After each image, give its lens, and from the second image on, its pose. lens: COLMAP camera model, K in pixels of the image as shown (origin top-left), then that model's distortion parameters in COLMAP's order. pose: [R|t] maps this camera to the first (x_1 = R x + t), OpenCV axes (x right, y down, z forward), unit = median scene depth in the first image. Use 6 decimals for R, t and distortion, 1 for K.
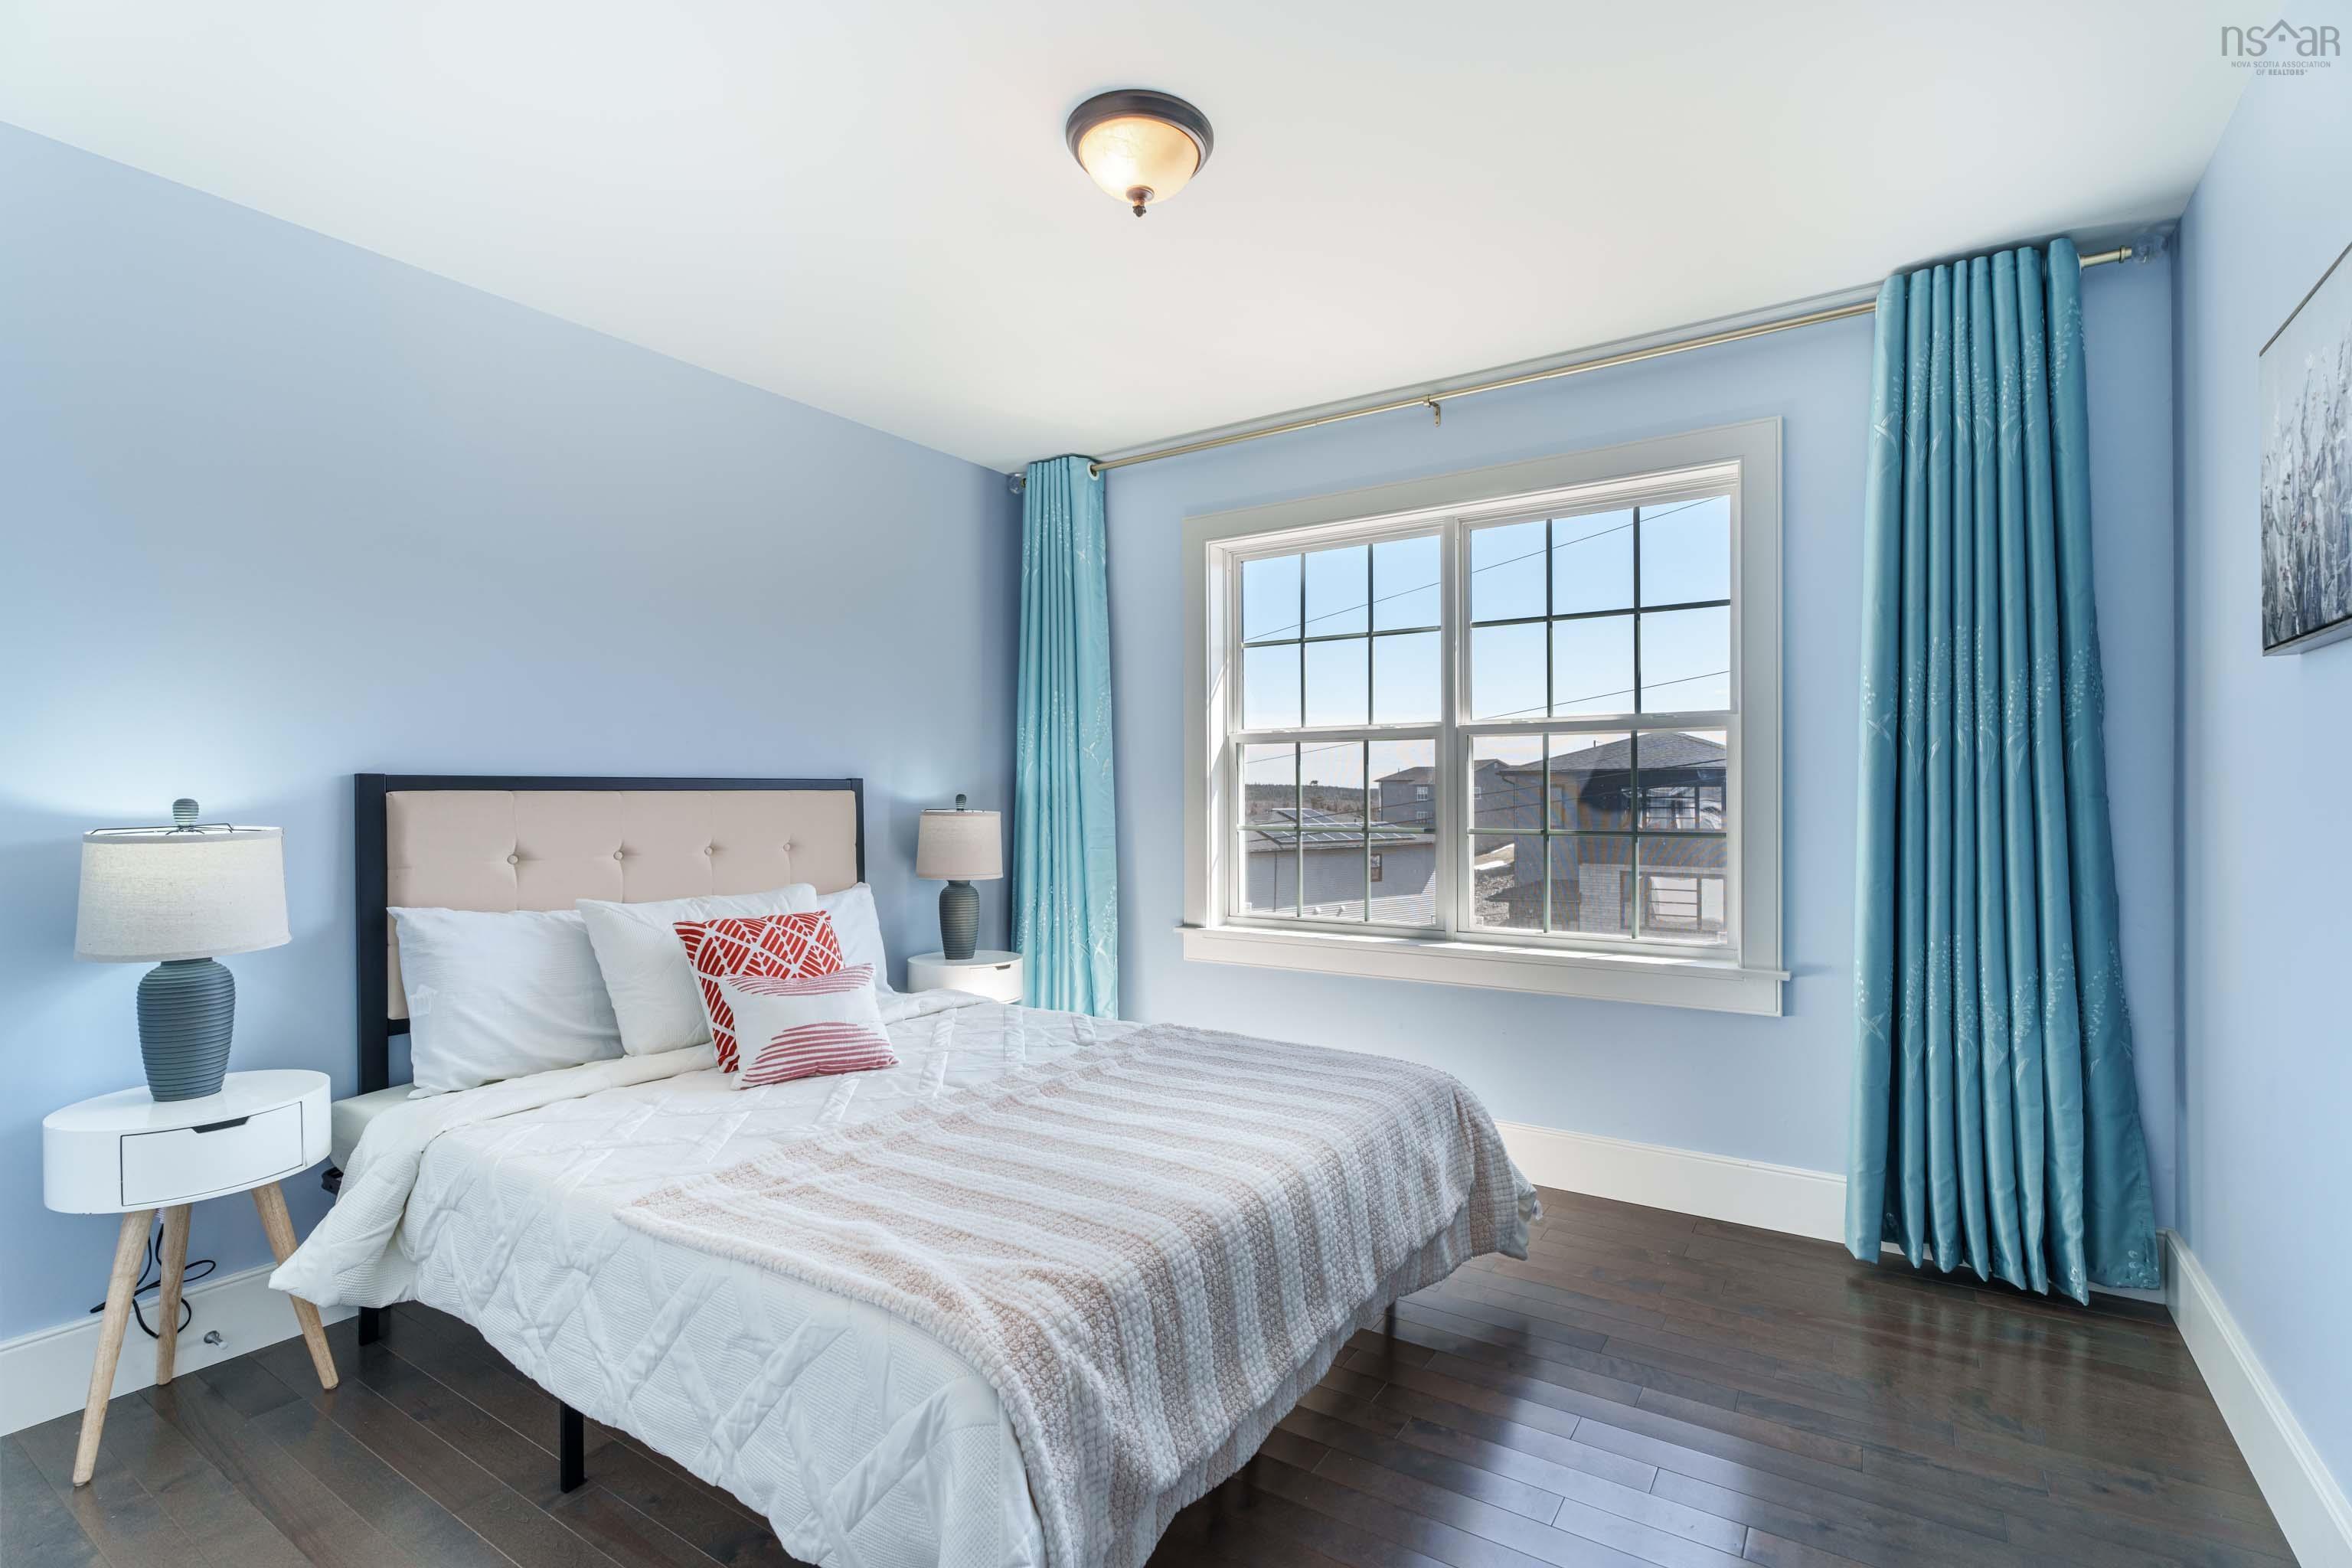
lens RADIAL K [[1052.7, 0, 1243.9], [0, 1052.7, 777.1], [0, 0, 1]] dist [-0.000341, 0.000224]
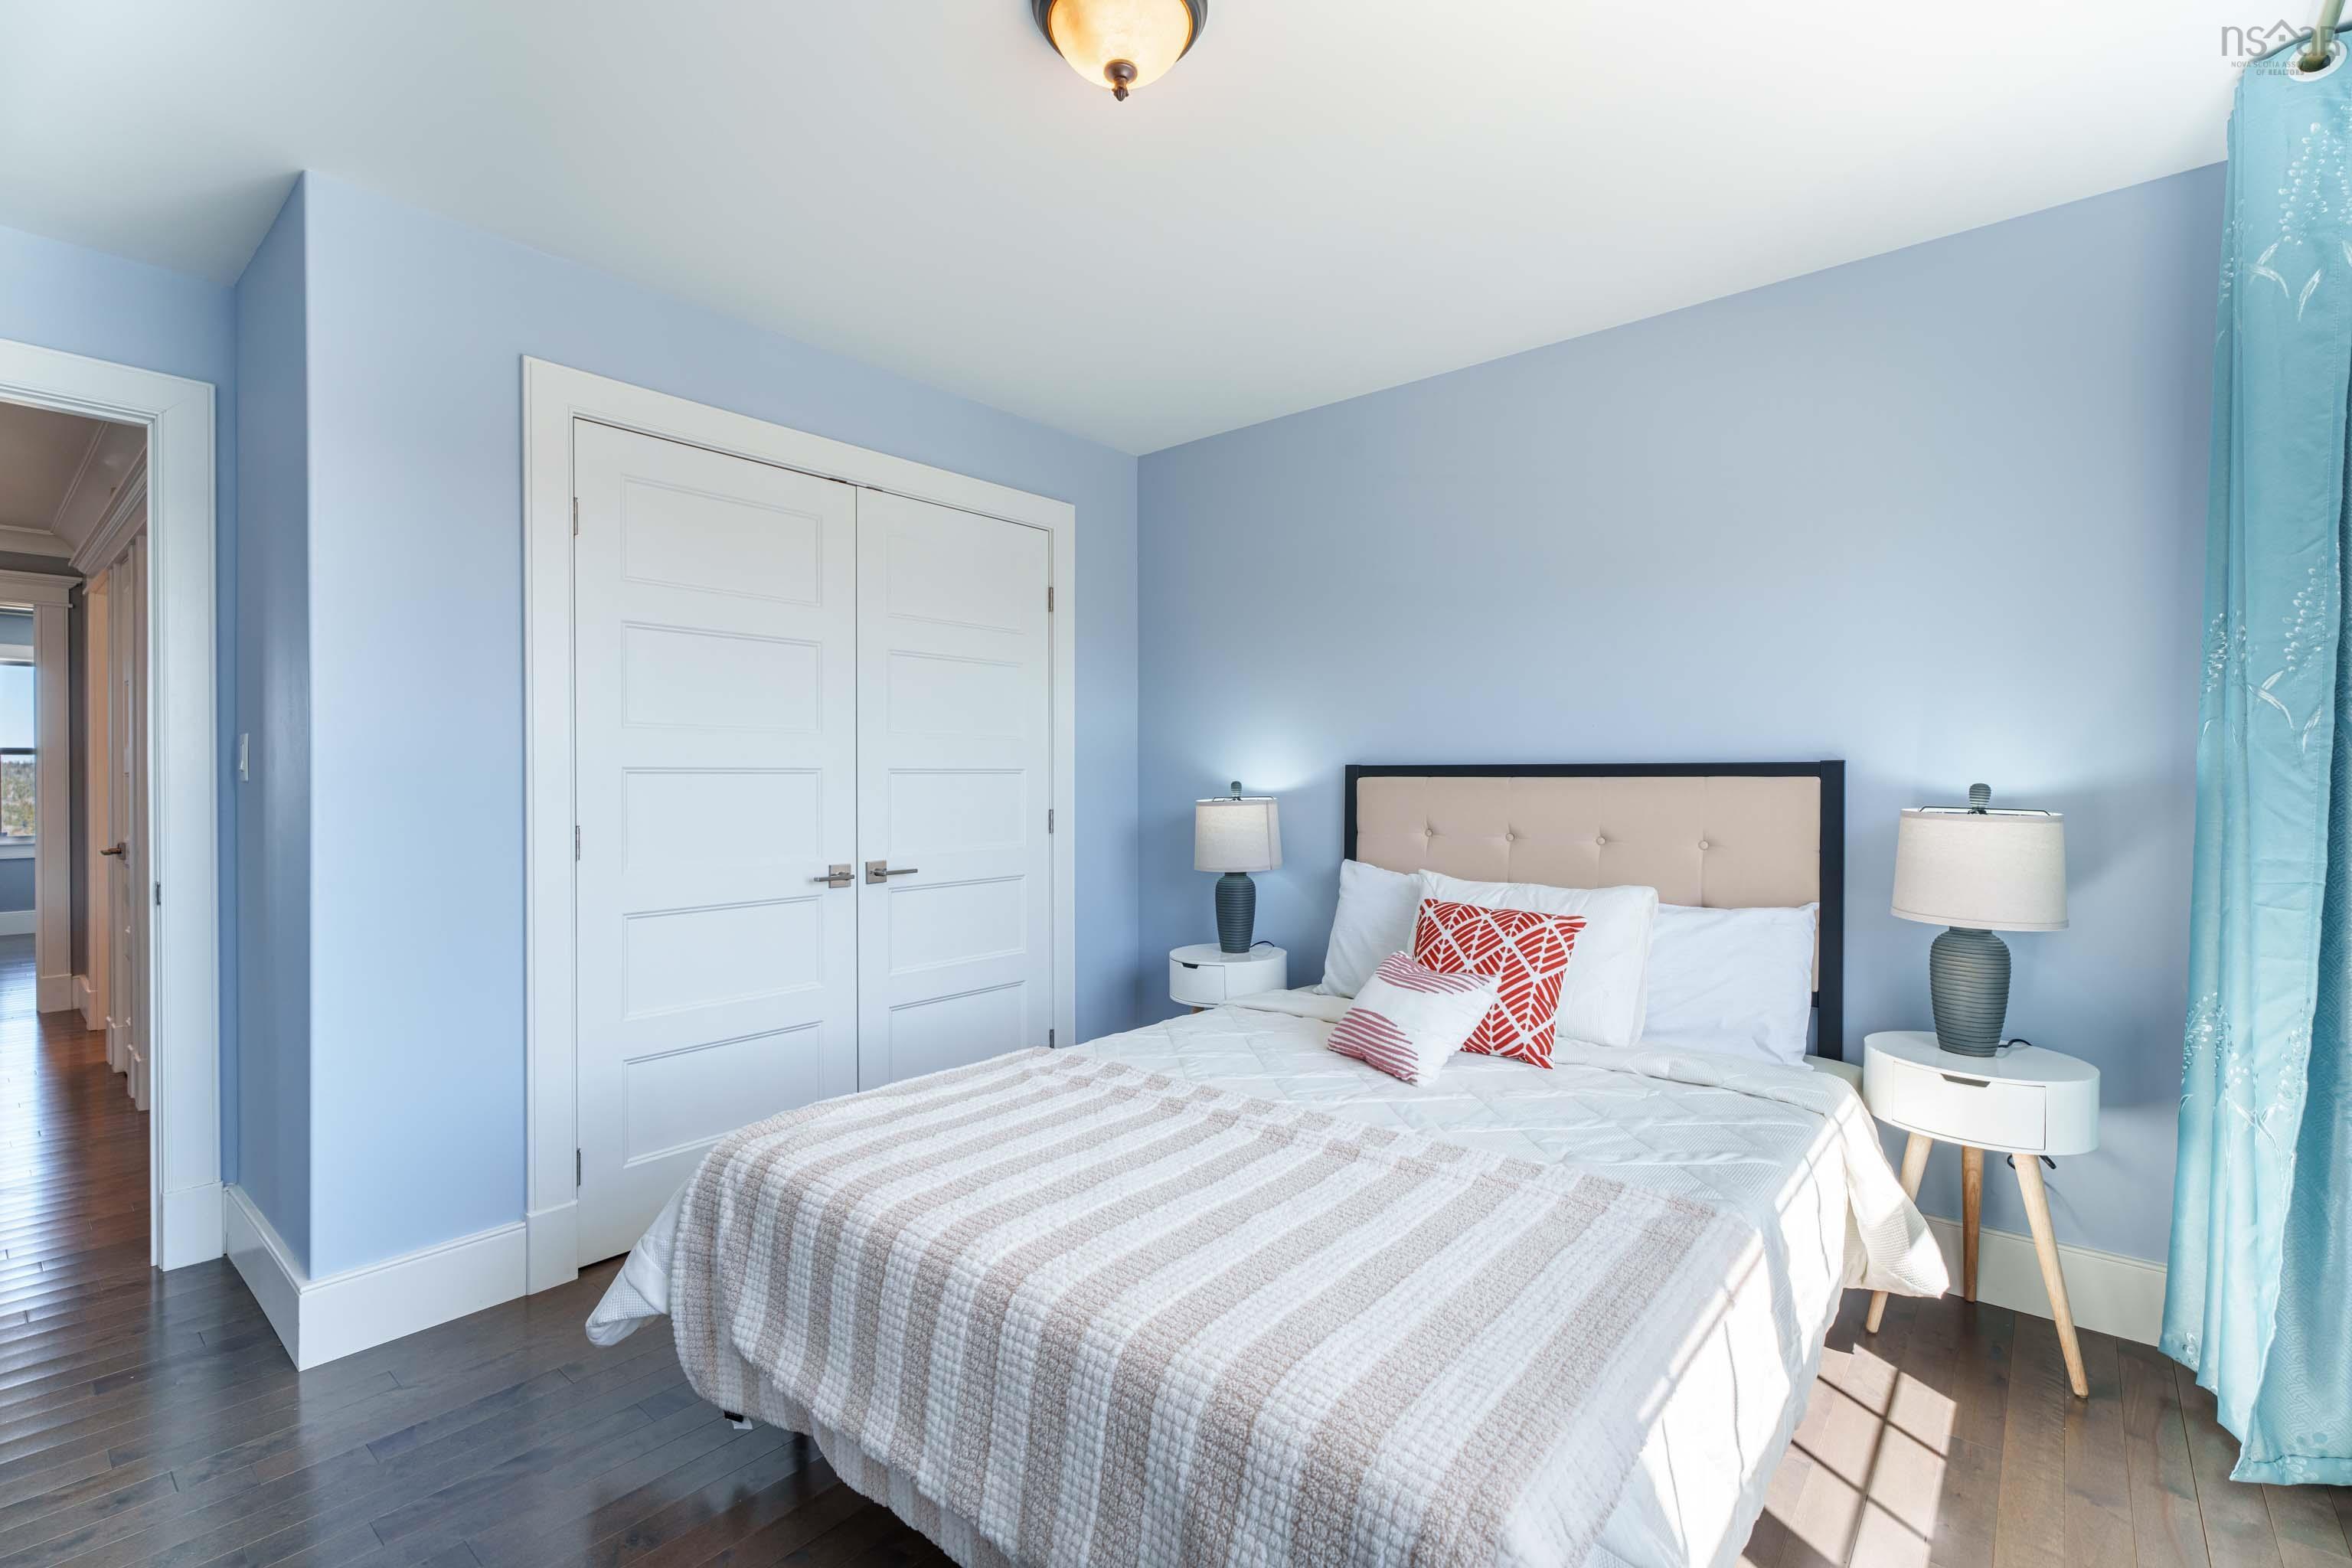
lens RADIAL K [[1052.7, 0, 1190.7], [0, 1052.7, 787.1], [0, 0, 1]] dist [-0.000341, 0.000224]
pose [[-0.149916, 0.010066, -0.988647, 0.579309], [0.014225, 0.999867, 0.008023, 0.010935], [0.988596, -0.012860, -0.150039, 0.945508]]
